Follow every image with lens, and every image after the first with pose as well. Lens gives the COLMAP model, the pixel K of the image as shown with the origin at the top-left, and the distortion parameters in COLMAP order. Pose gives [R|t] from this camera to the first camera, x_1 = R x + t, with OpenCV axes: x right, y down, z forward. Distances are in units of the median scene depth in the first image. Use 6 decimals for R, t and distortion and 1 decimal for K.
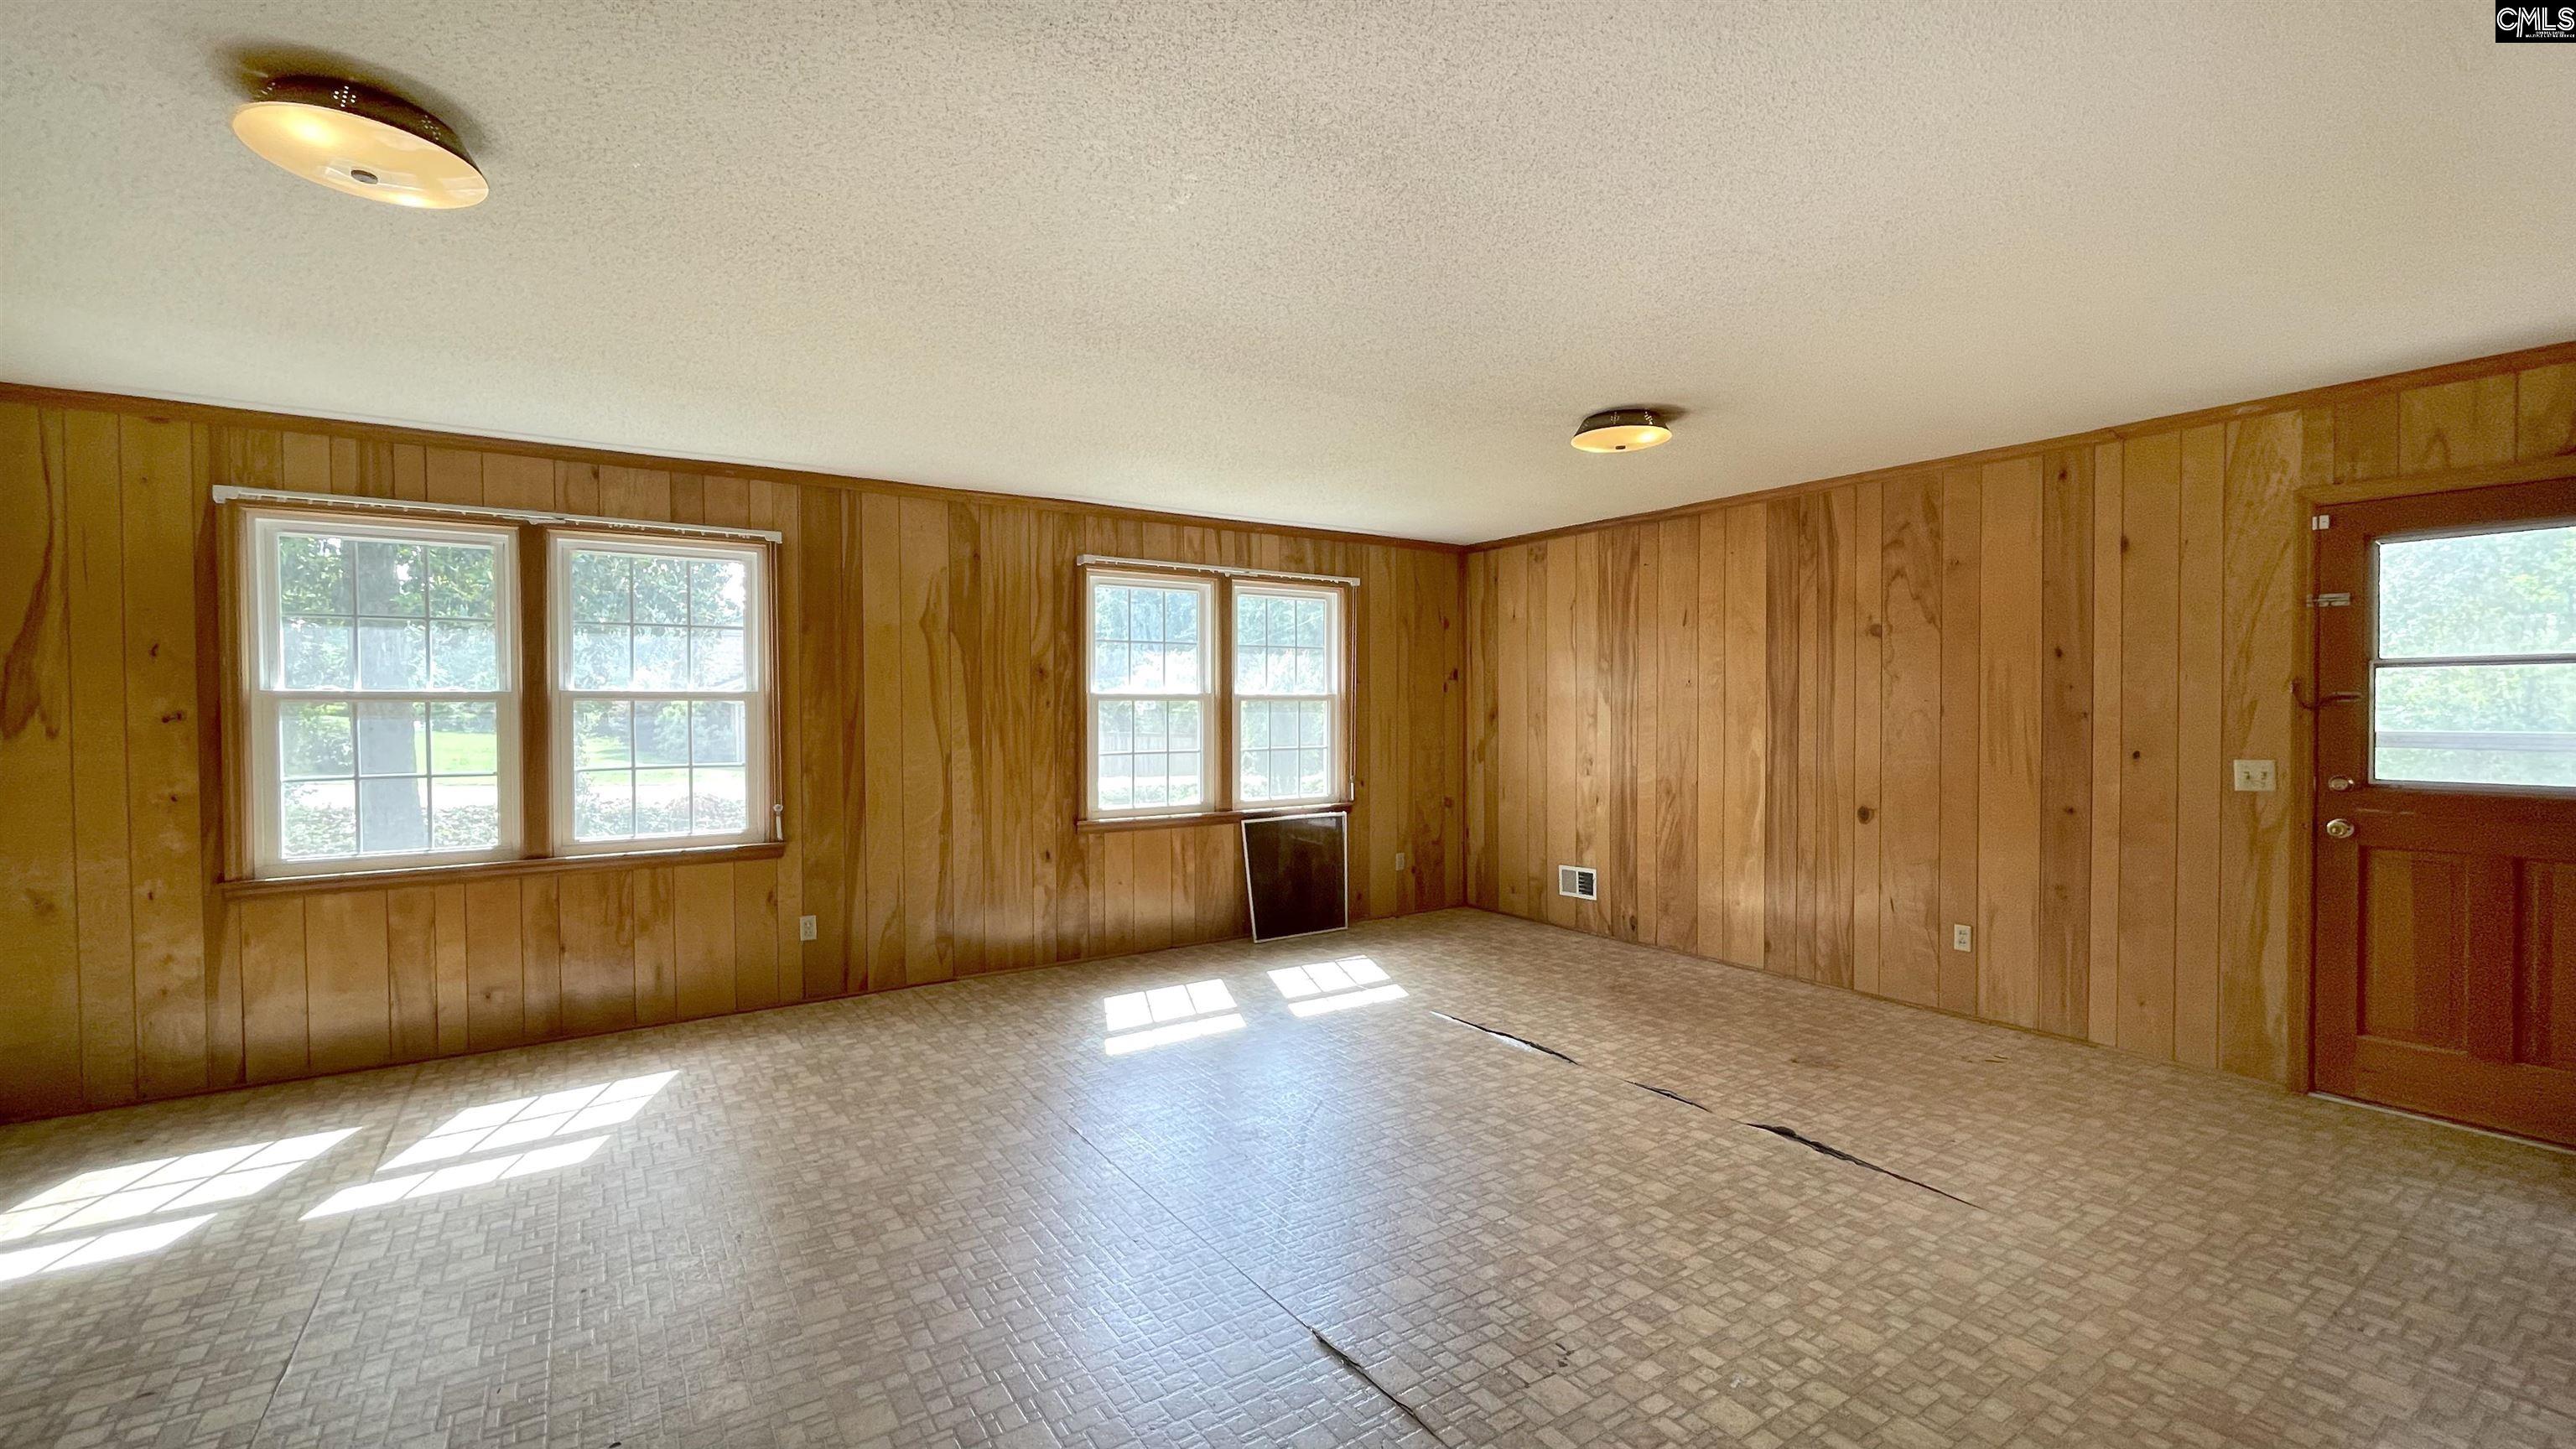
lens RADIAL K [[1050.8, 0, 1288.0], [0, 1050.8, 724.5], [0, 0, 1]] dist [0.001068, 0.000060]
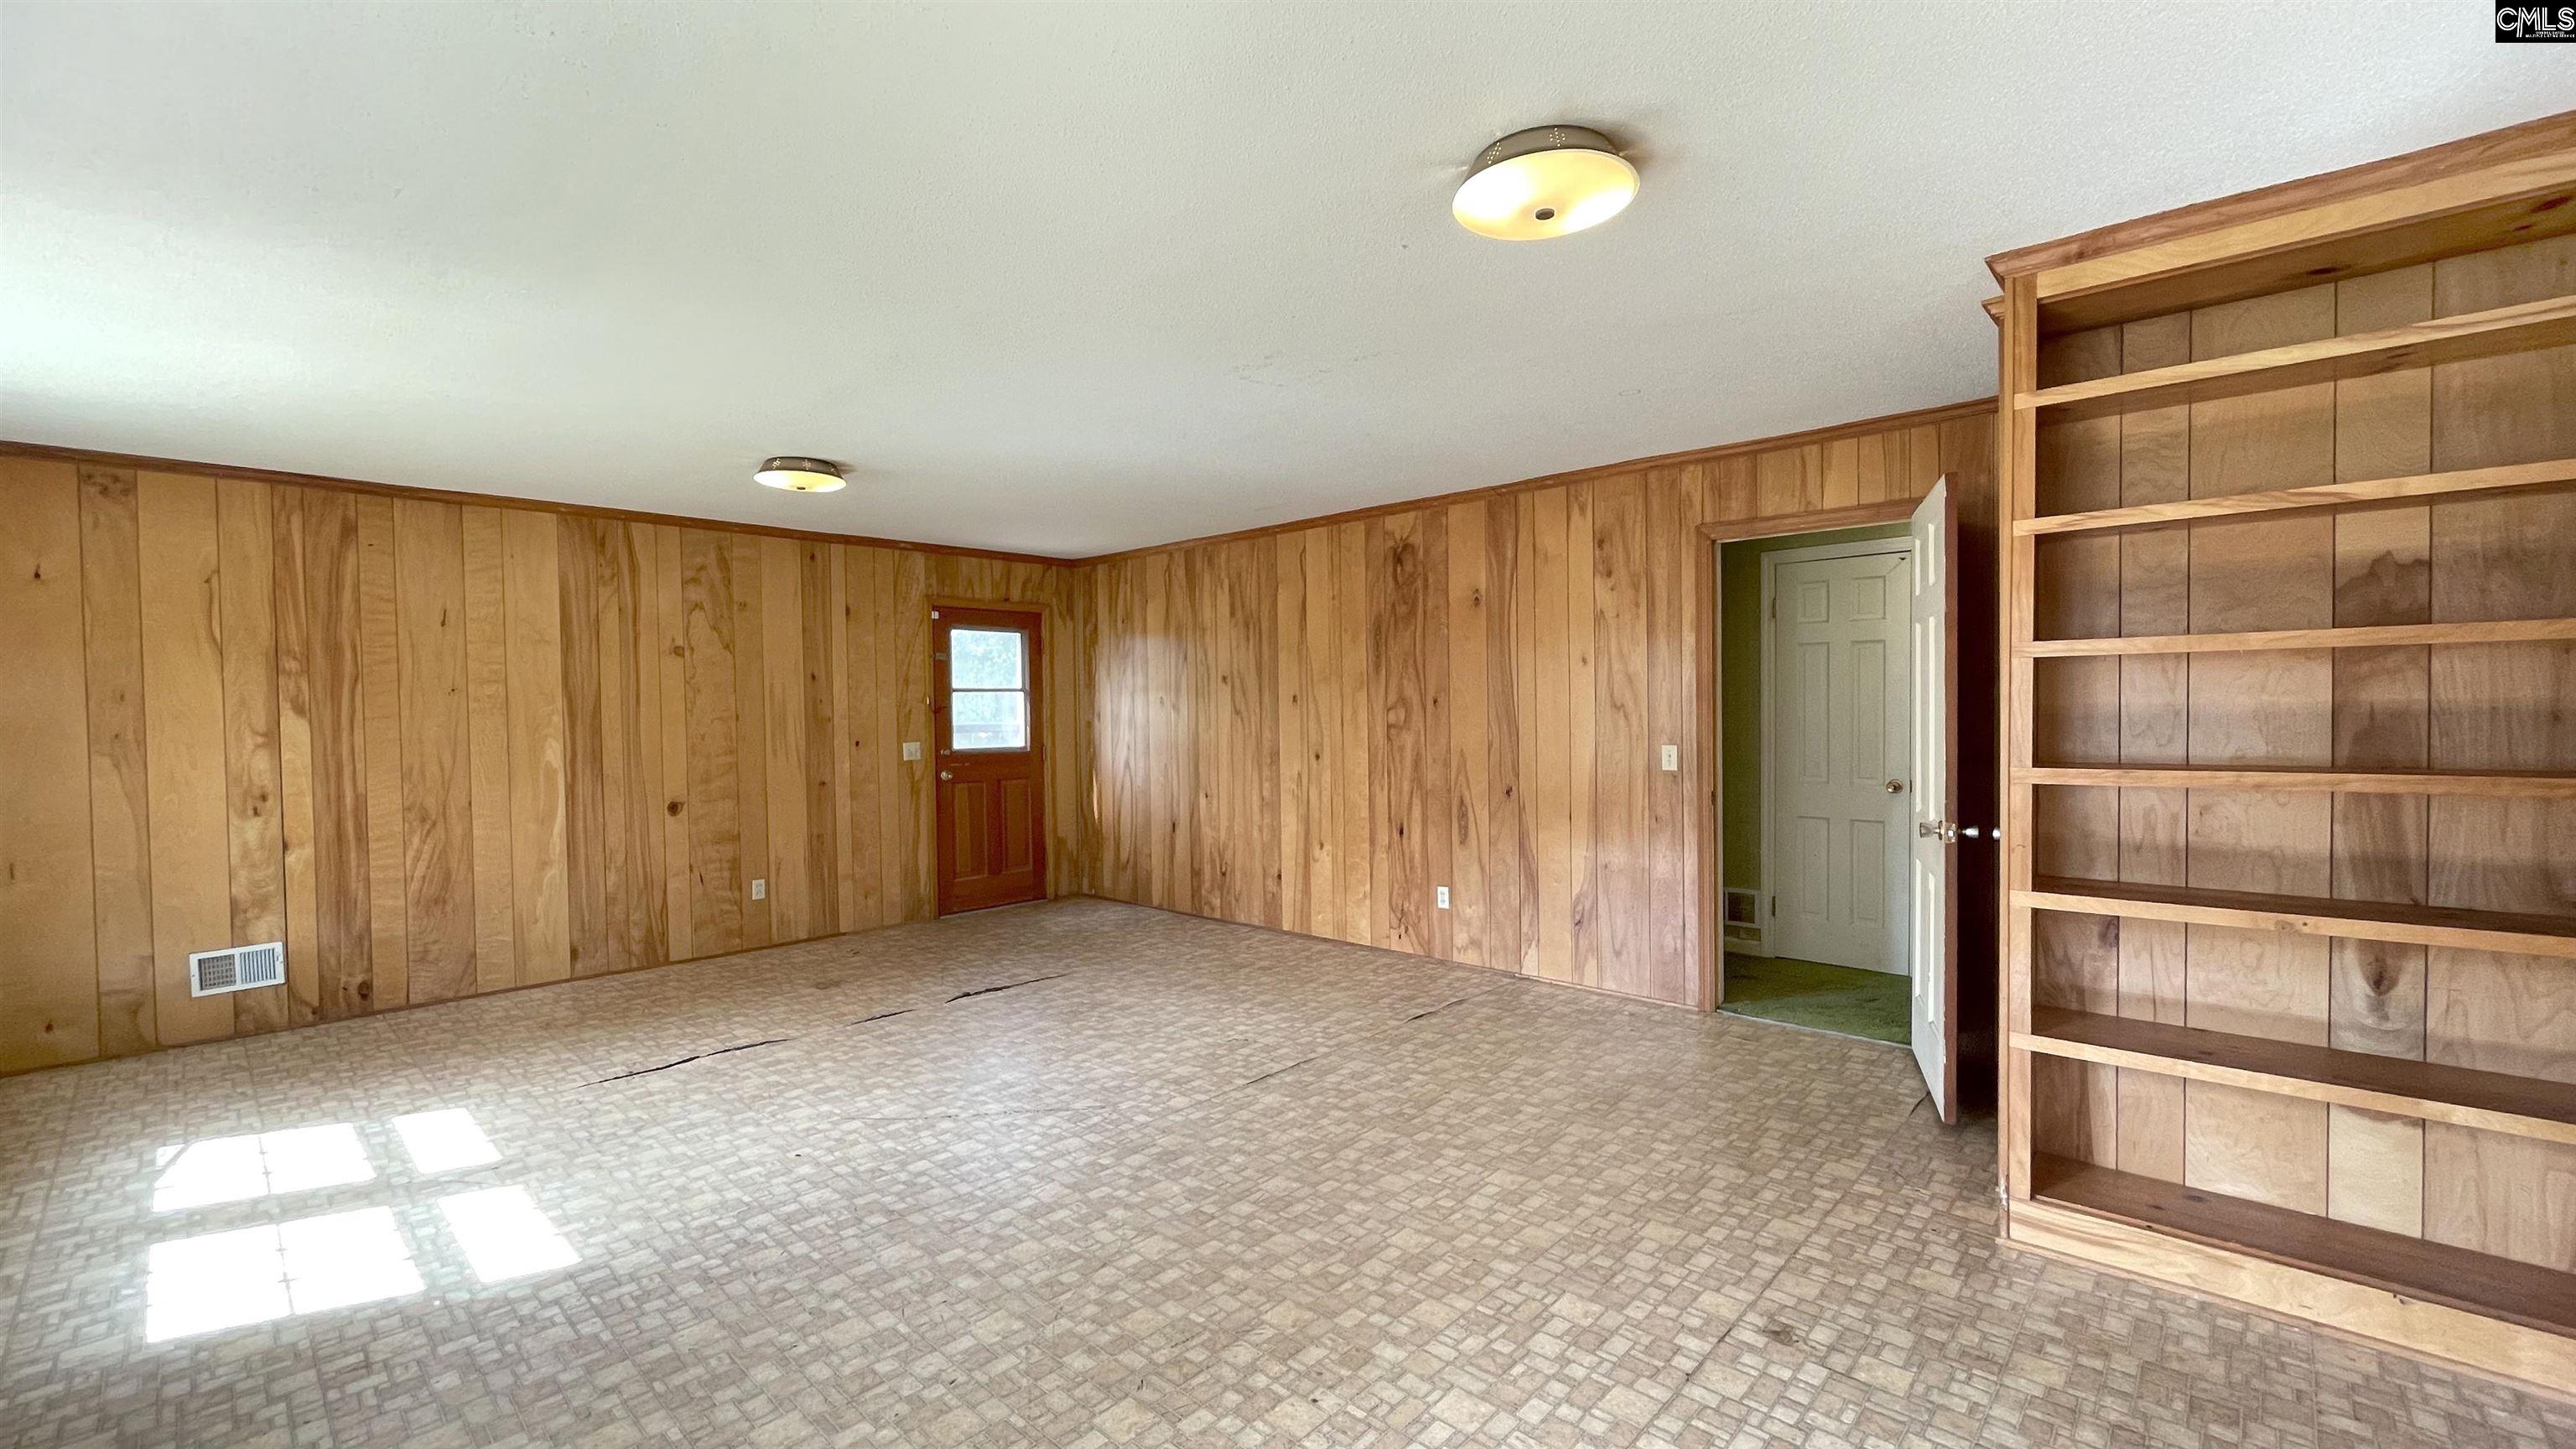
lens RADIAL K [[1050.8, 0, 1288.0], [0, 1050.8, 724.5], [0, 0, 1]] dist [0.001068, 0.000060]
pose [[-0.225256, -0.009444, 0.974254, -0.788968], [0.031163, 0.999372, 0.016893, -0.005979], [-0.973801, 0.034166, -0.224820, 0.637051]]
